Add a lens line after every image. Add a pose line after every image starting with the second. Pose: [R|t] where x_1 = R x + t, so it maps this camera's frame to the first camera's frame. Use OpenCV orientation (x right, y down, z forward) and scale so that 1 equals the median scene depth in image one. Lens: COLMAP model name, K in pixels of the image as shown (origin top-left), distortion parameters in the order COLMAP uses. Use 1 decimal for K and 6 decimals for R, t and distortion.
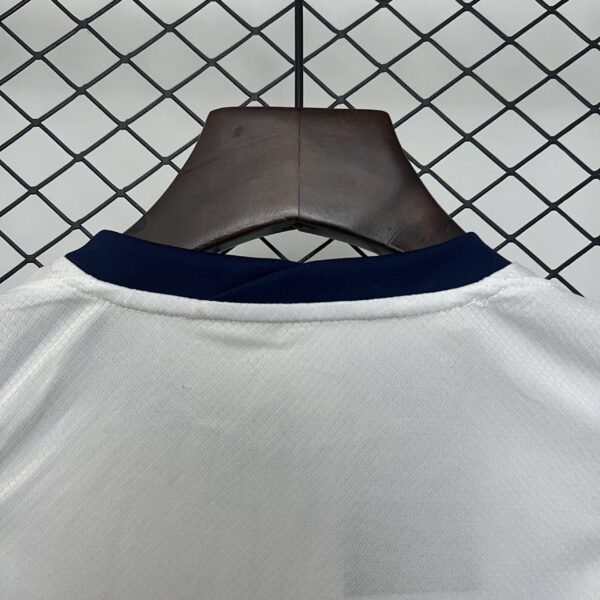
lens RADIAL K [[684.2, 0, 303.2], [0, 684.2, 298.8], [0, 0, 1]] dist [0.061205, 0.000000]
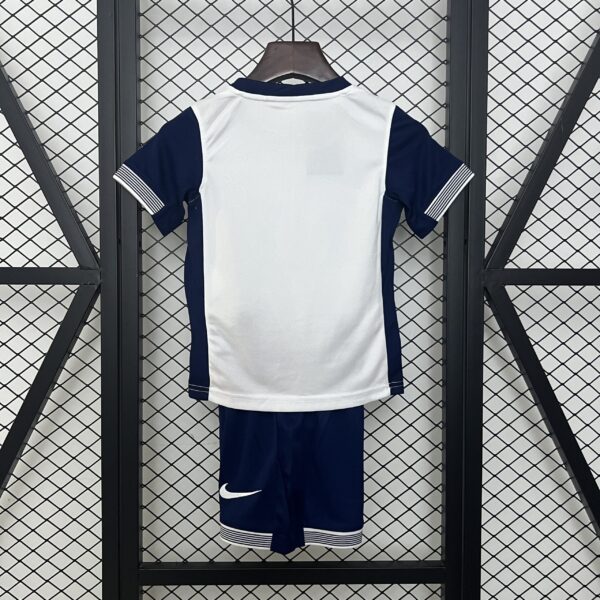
lens RADIAL K [[684.2, 0, 304.0], [0, 684.2, 300.6], [0, 0, 1]] dist [0.061205, 0.000000]
pose [[0.999748, -0.012907, -0.018344, 0.085976], [0.014304, 0.996838, 0.078157, 0.681337], [0.017277, -0.078400, 0.996772, -2.321496]]
